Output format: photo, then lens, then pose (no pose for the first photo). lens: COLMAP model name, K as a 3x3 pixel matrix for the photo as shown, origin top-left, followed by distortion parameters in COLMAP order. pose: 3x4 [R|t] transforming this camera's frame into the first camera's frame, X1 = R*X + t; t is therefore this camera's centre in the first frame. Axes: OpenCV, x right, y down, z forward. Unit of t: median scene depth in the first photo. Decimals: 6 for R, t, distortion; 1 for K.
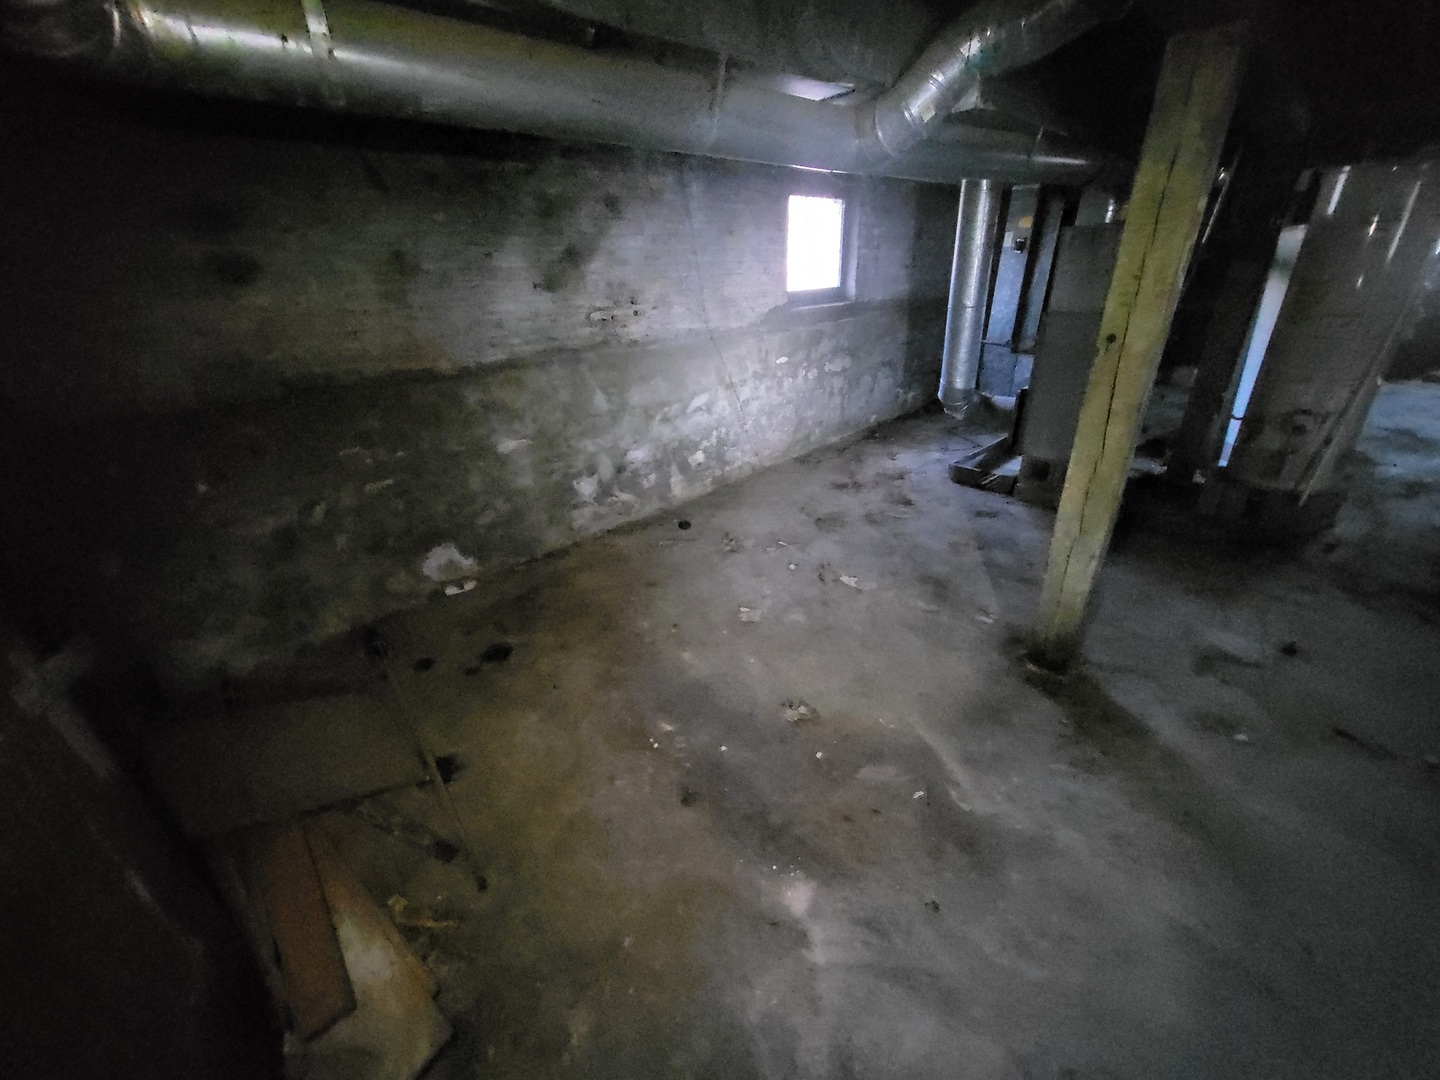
lens RADIAL K [[569.1, 0, 719.4], [0, 569.1, 535.1], [0, 0, 1]] dist [-0.001556, 0.000618]
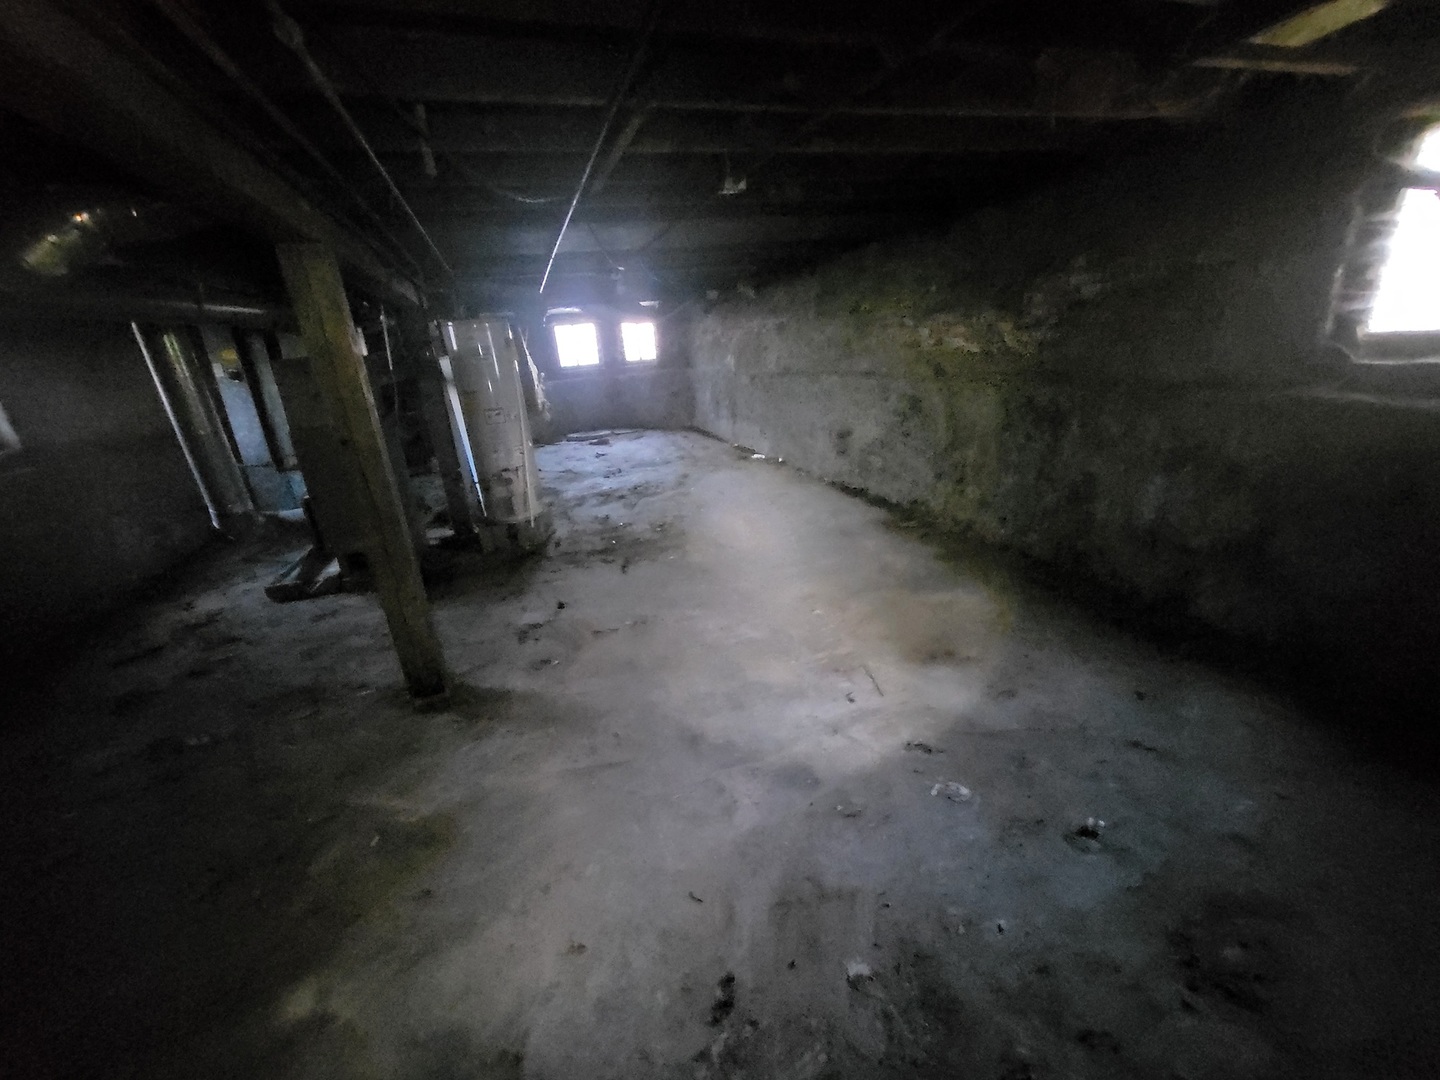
lens RADIAL K [[569.1, 0, 721.7], [0, 569.1, 545.0], [0, 0, 1]] dist [-0.001556, 0.000618]
pose [[0.435901, -0.295308, 0.850167, -0.062472], [0.433729, 0.896631, 0.089064, 0.066726], [-0.788587, 0.329918, 0.518926, -0.152062]]
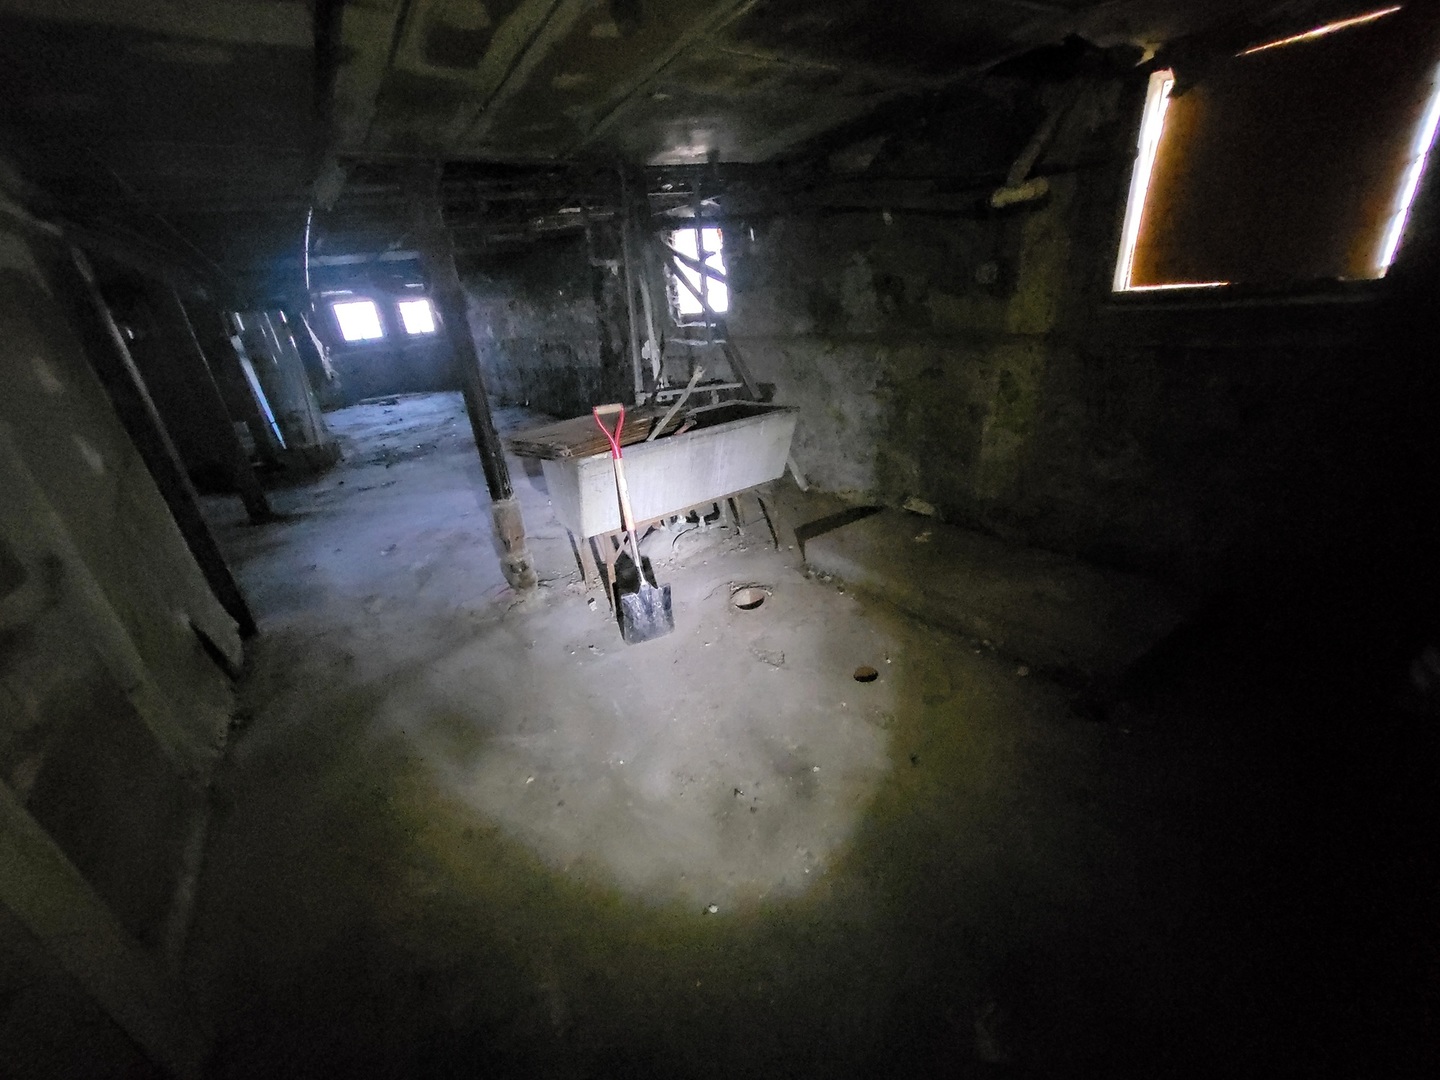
lens RADIAL K [[569.1, 0, 718.3], [0, 569.1, 537.0], [0, 0, 1]] dist [-0.001556, 0.000618]
pose [[0.187115, -0.369322, 0.910269, -0.749880], [0.498933, 0.833946, 0.235796, 0.420470], [-0.846200, 0.410042, 0.340311, -0.824121]]
